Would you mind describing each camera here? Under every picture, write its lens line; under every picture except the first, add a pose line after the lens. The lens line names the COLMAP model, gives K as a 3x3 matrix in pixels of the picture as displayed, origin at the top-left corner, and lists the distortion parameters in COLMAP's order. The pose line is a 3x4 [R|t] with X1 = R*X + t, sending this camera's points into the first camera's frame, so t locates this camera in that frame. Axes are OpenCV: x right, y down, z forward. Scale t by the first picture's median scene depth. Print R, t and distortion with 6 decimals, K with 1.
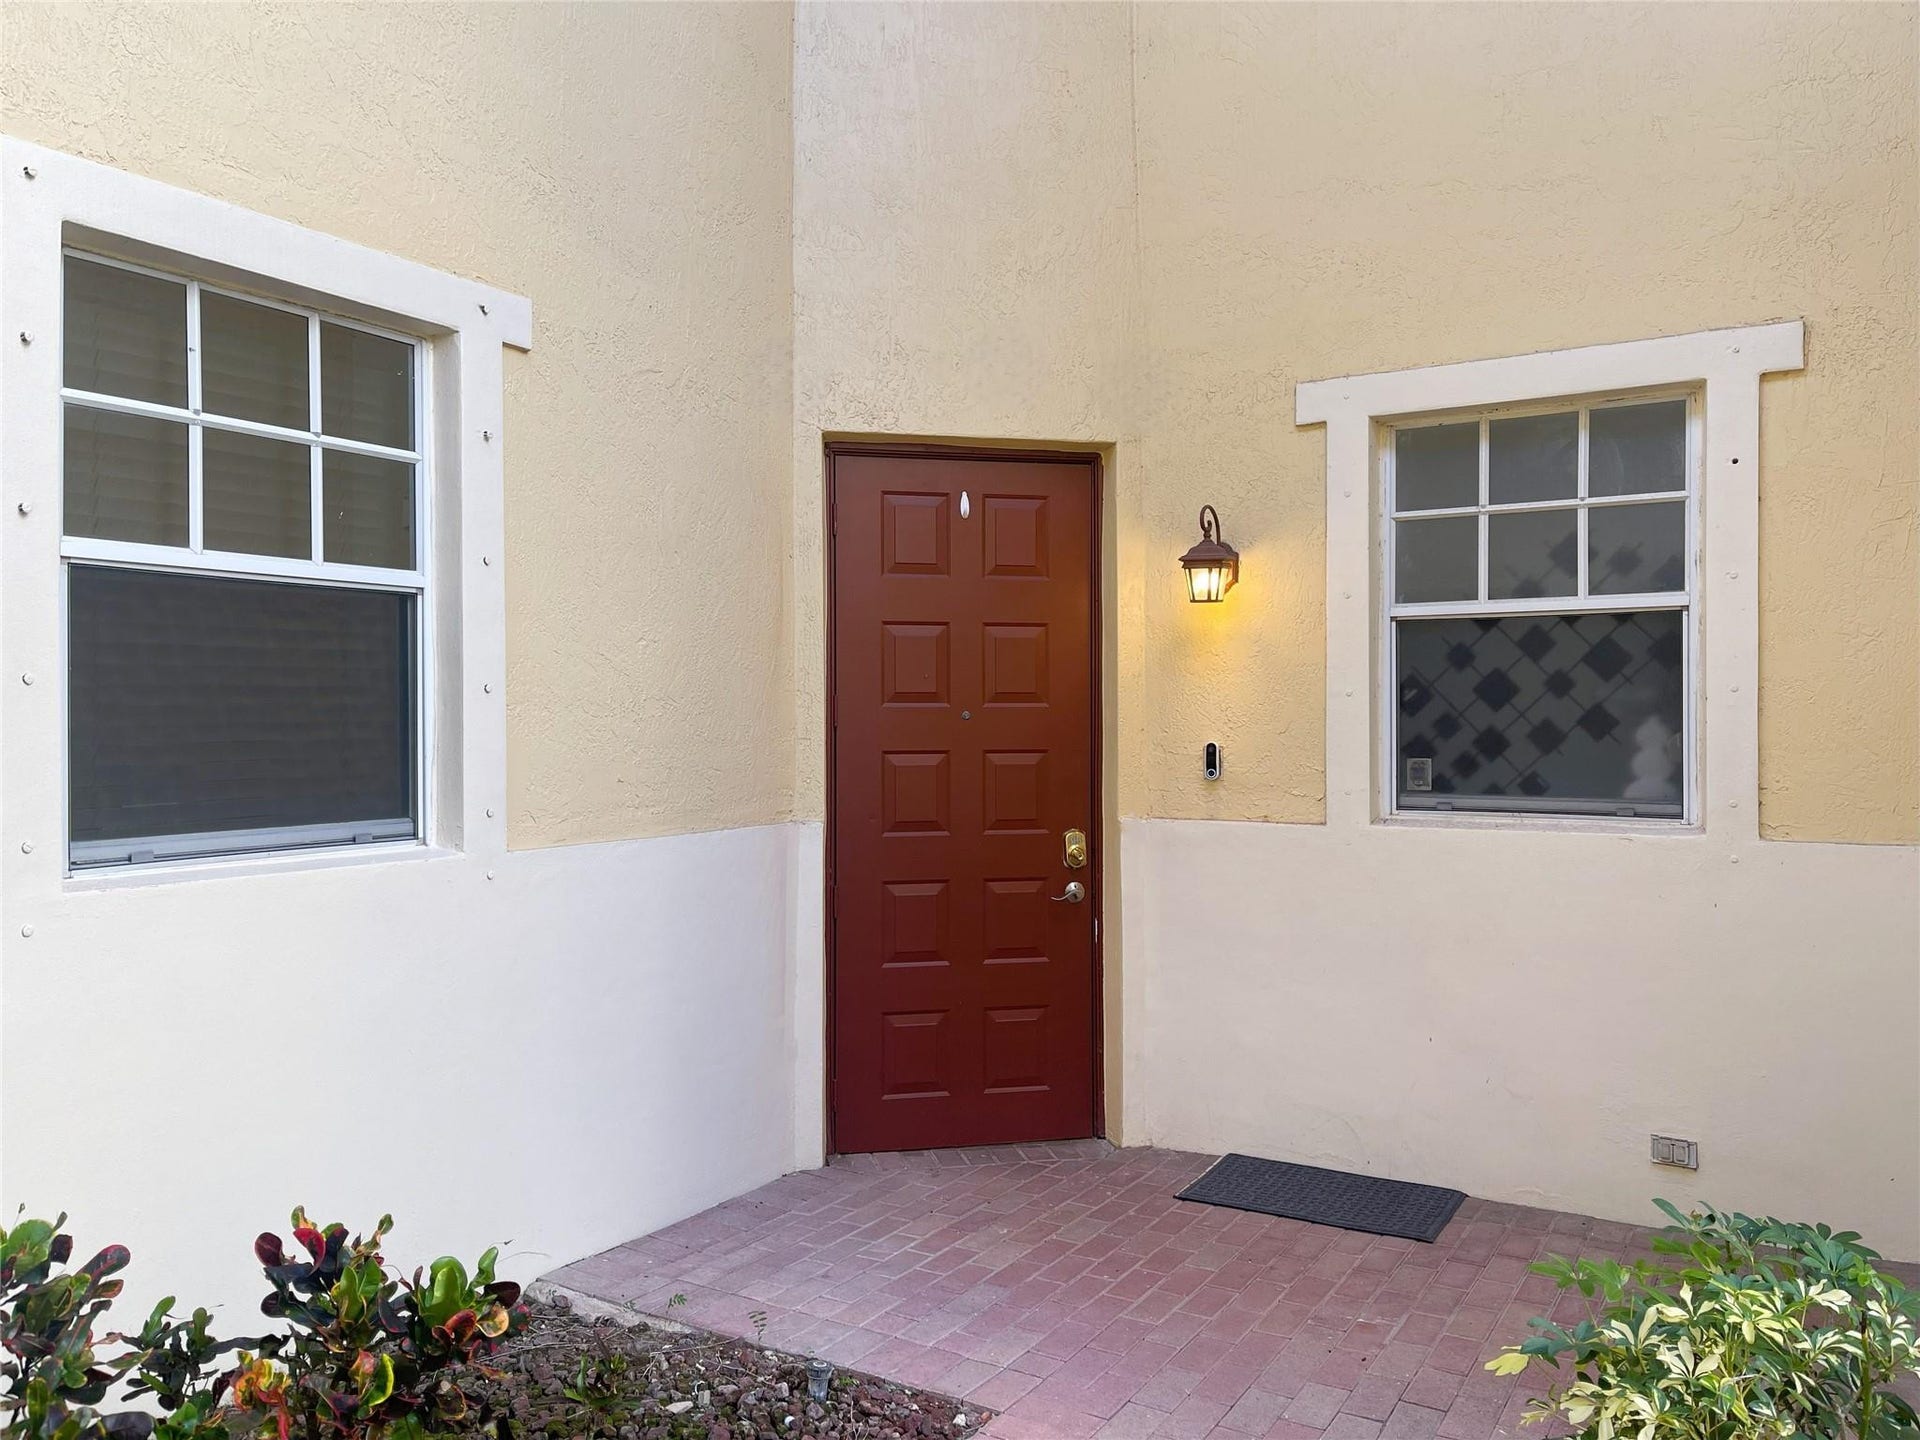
lens RADIAL K [[1441.4, 0, 960.0], [0, 1441.4, 720.0], [0, 0, 1]] dist [0.082997, -0.110069]
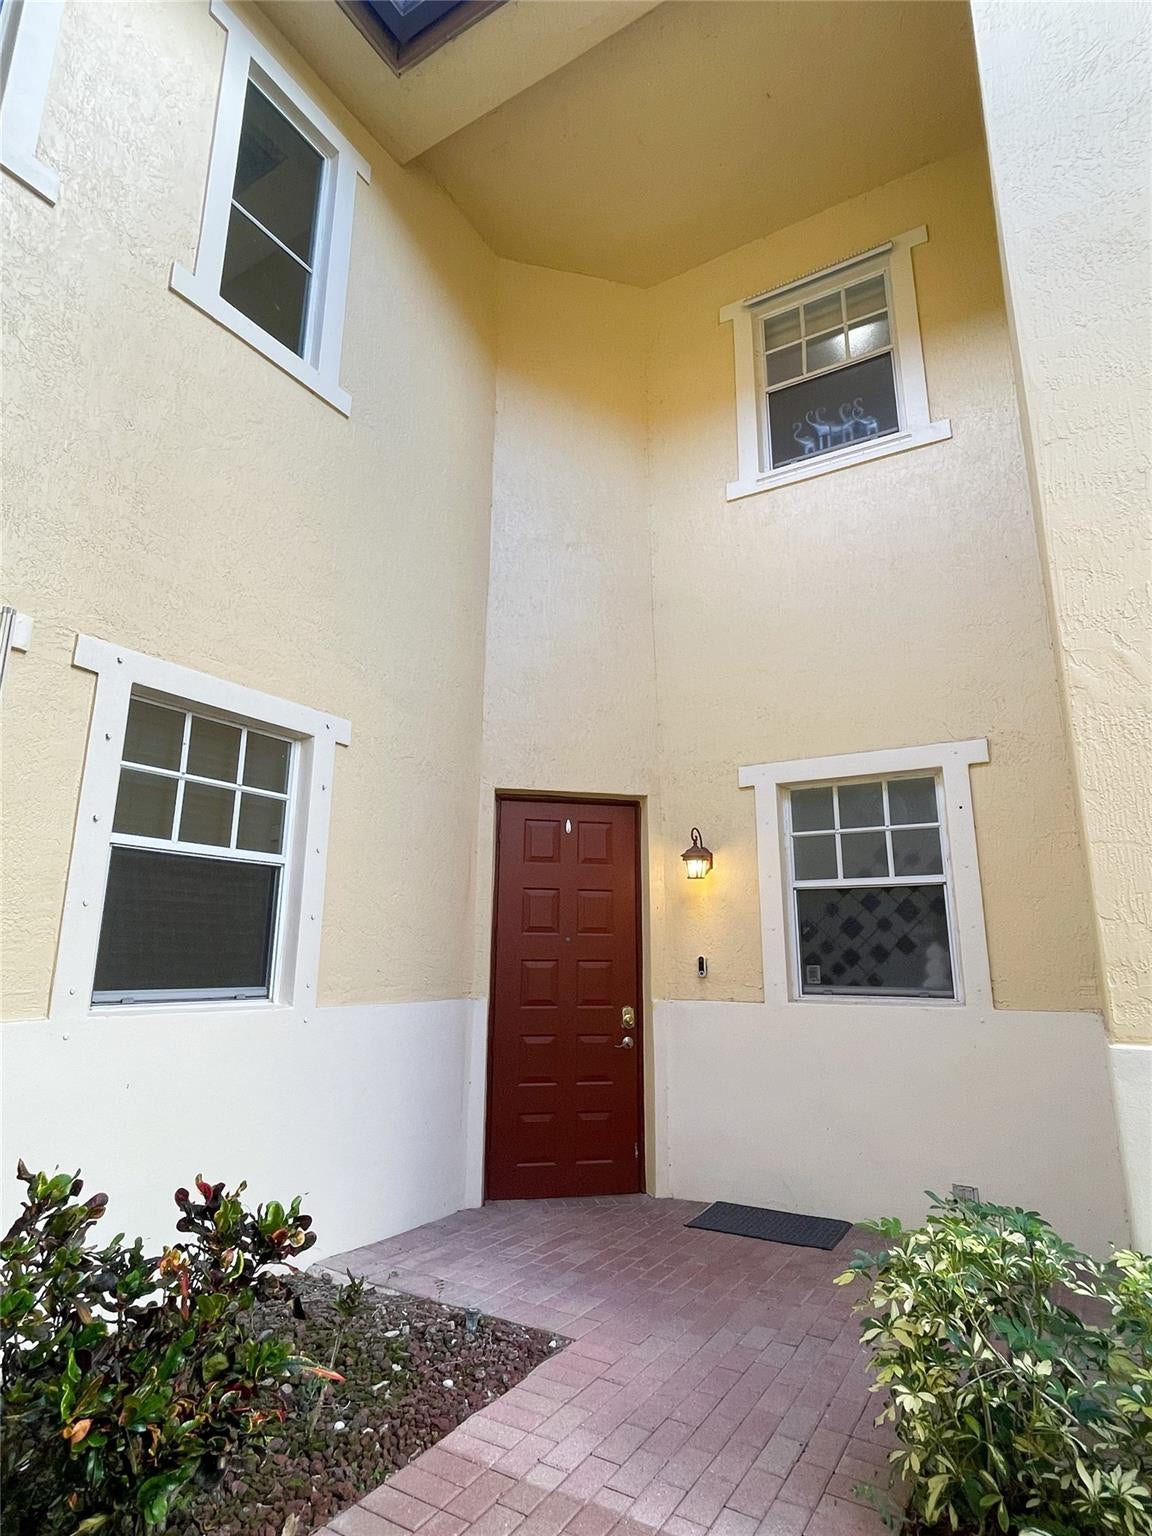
lens RADIAL K [[846.2, 0, 576.0], [0, 846.2, 768.0], [0, 0, 1]] dist [-0.004189, -0.002033]
pose [[0.999927, 0.009331, -0.007719, 0.025651], [-0.010887, 0.971799, -0.235559, 0.045483], [0.005304, 0.235626, 0.971829, -0.117758]]
